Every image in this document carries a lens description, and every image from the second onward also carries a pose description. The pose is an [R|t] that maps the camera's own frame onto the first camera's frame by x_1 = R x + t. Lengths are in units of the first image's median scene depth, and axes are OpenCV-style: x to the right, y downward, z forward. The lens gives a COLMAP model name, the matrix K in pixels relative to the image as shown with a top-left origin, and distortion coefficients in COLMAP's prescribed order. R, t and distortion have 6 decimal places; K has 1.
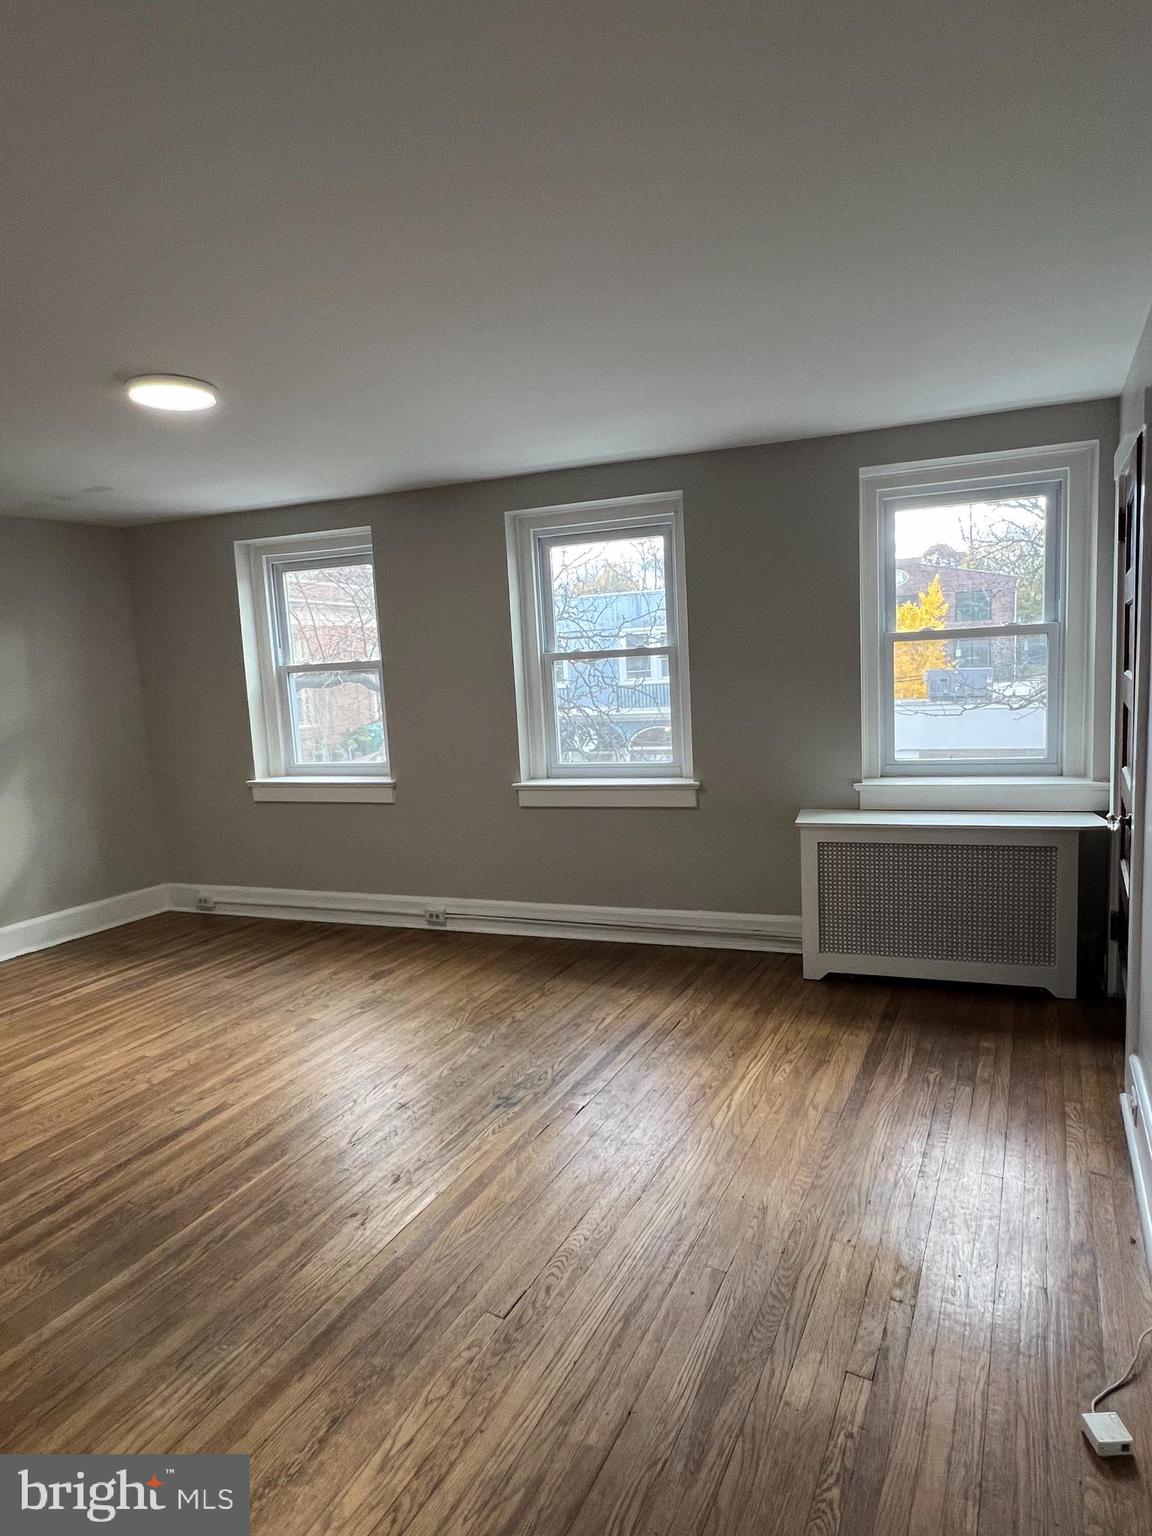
lens RADIAL K [[821.7, 0, 575.0], [0, 821.7, 761.8], [0, 0, 1]] dist [-0.003730, 0.001207]
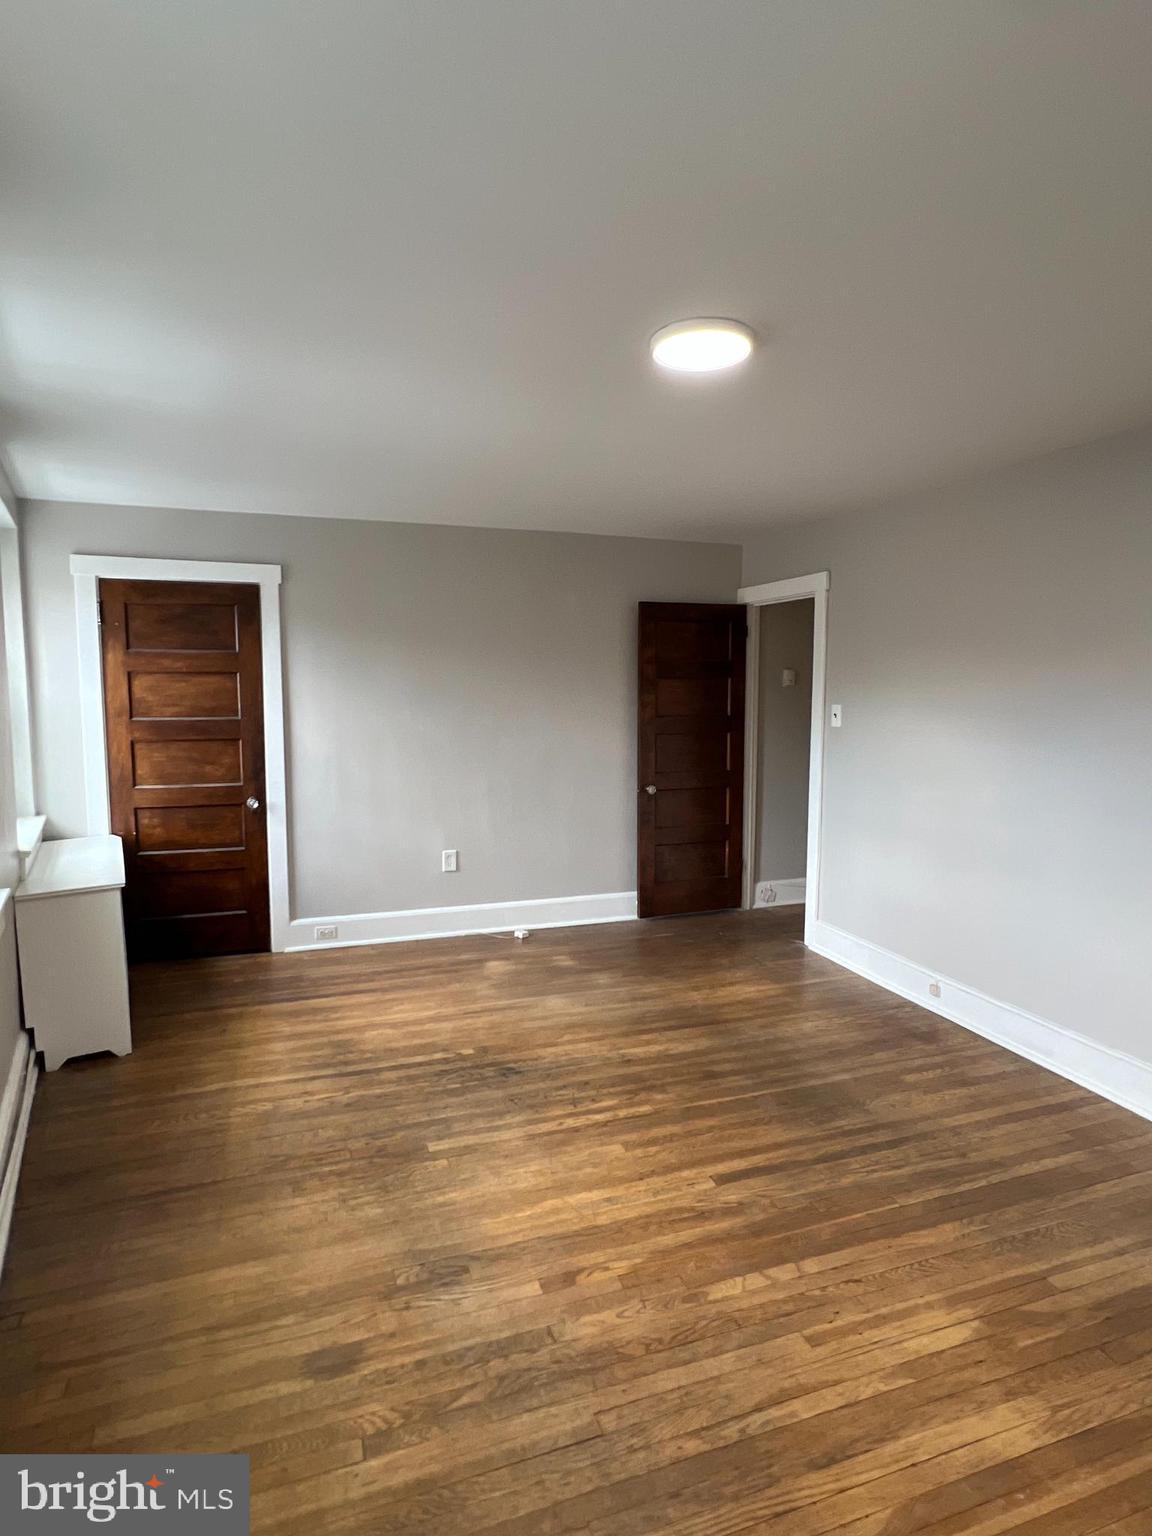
lens RADIAL K [[821.7, 0, 570.5], [0, 821.7, 766.4], [0, 0, 1]] dist [-0.003730, 0.001207]
pose [[-0.744194, -0.015649, 0.667780, -0.781665], [0.116400, 0.981391, 0.152718, -0.148558], [-0.657743, 0.191382, -0.728524, 1.459539]]
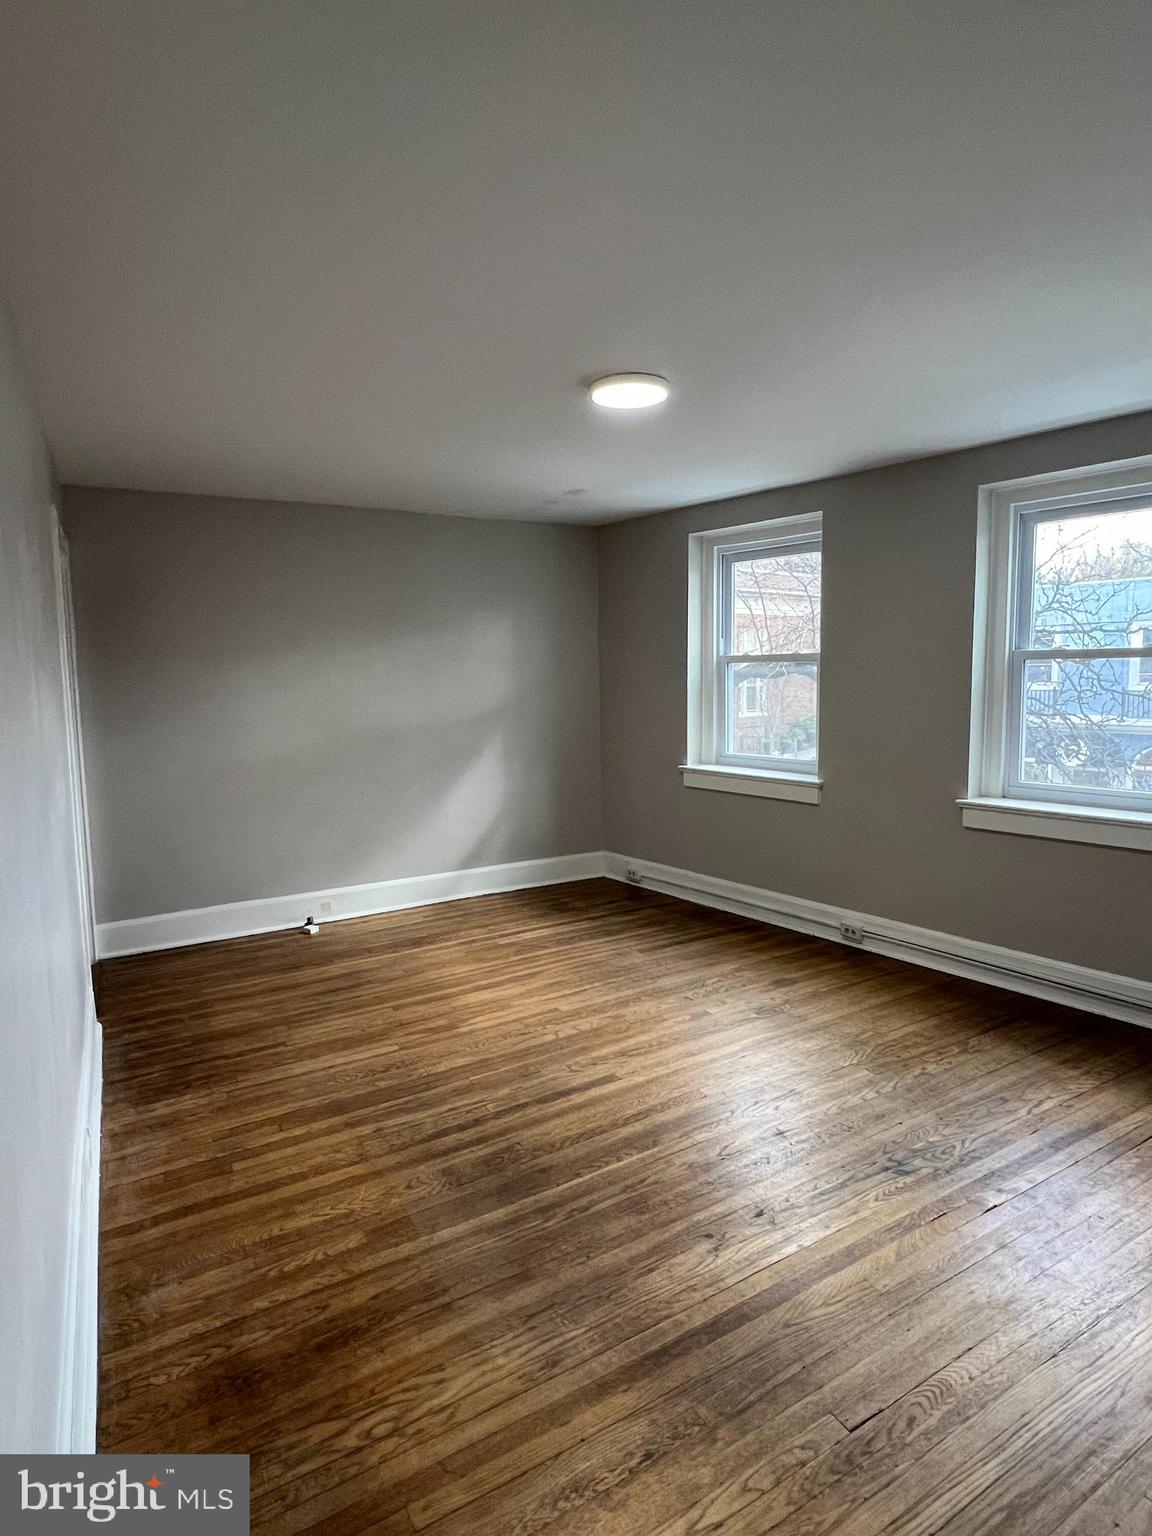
lens RADIAL K [[821.7, 0, 580.6], [0, 821.7, 758.8], [0, 0, 1]] dist [-0.003730, 0.001207]
pose [[0.859381, 0.094640, -0.502502, 0.020134], [-0.090405, 0.995363, 0.032853, -0.011902], [0.503281, 0.017195, 0.863952, 0.064326]]
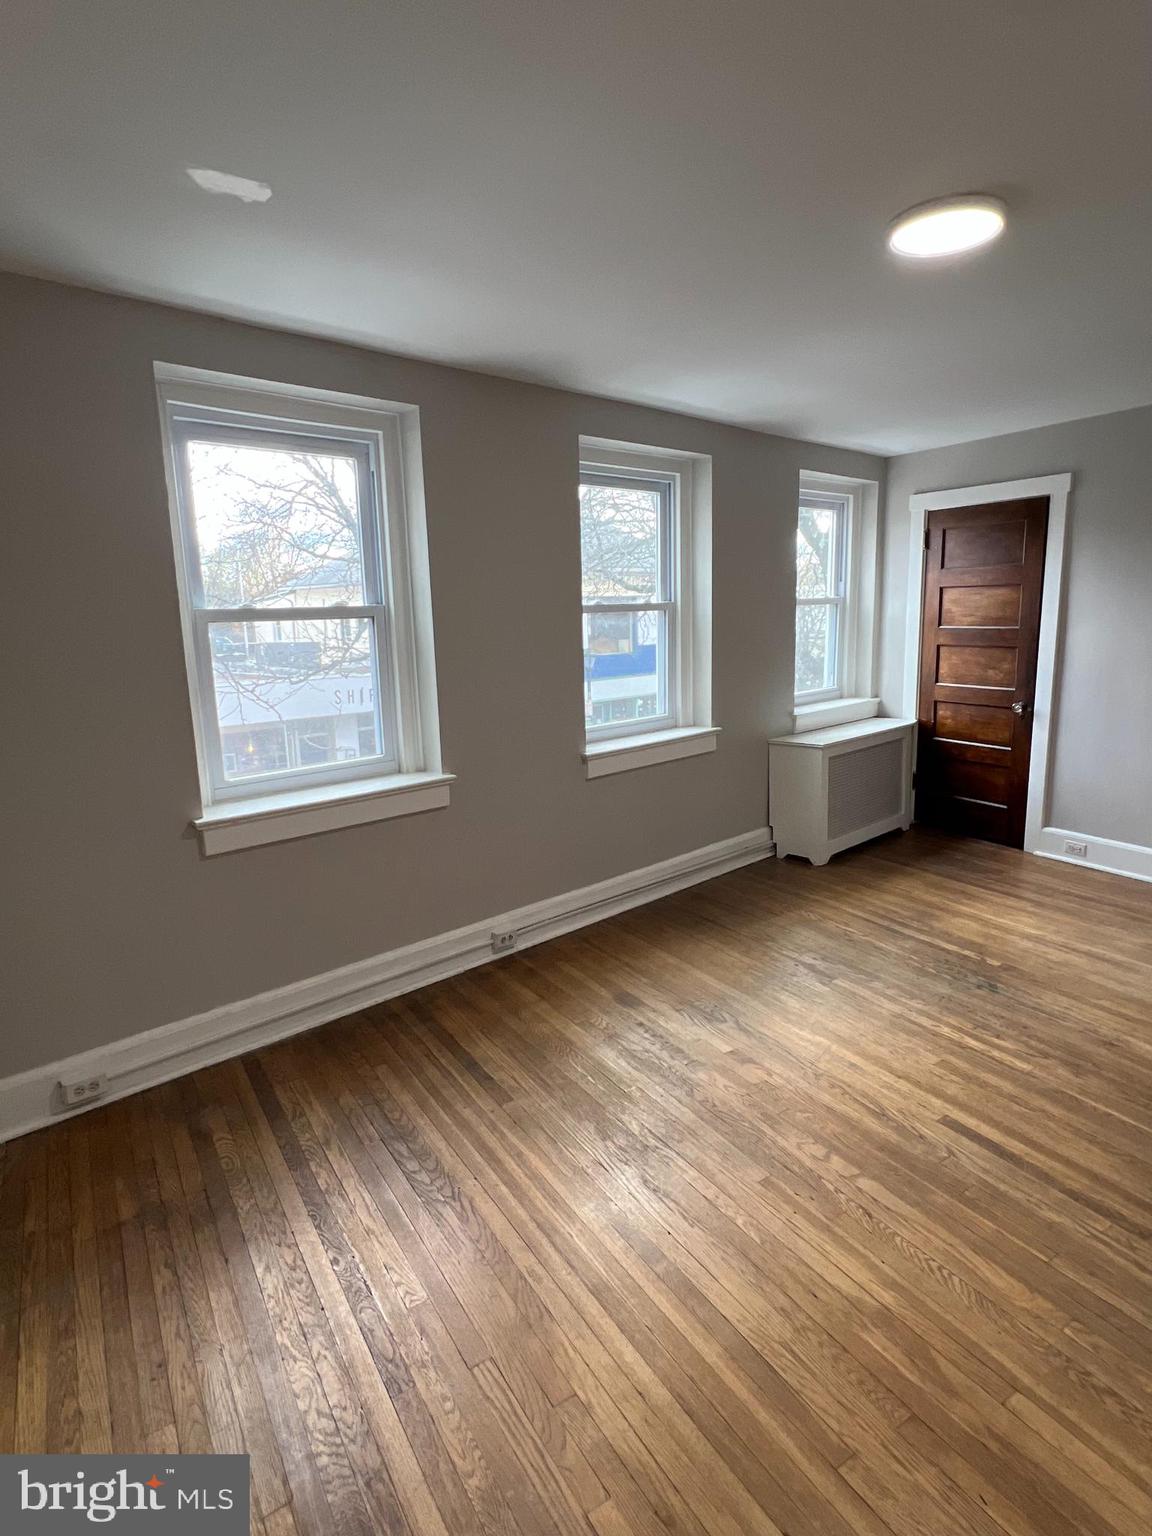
lens RADIAL K [[821.7, 0, 582.3], [0, 821.7, 763.8], [0, 0, 1]] dist [-0.003730, 0.001207]
pose [[0.475513, -0.126609, 0.870550, -1.136266], [0.108049, 0.990502, 0.085035, -0.049976], [-0.873048, 0.053627, 0.484676, 0.789171]]
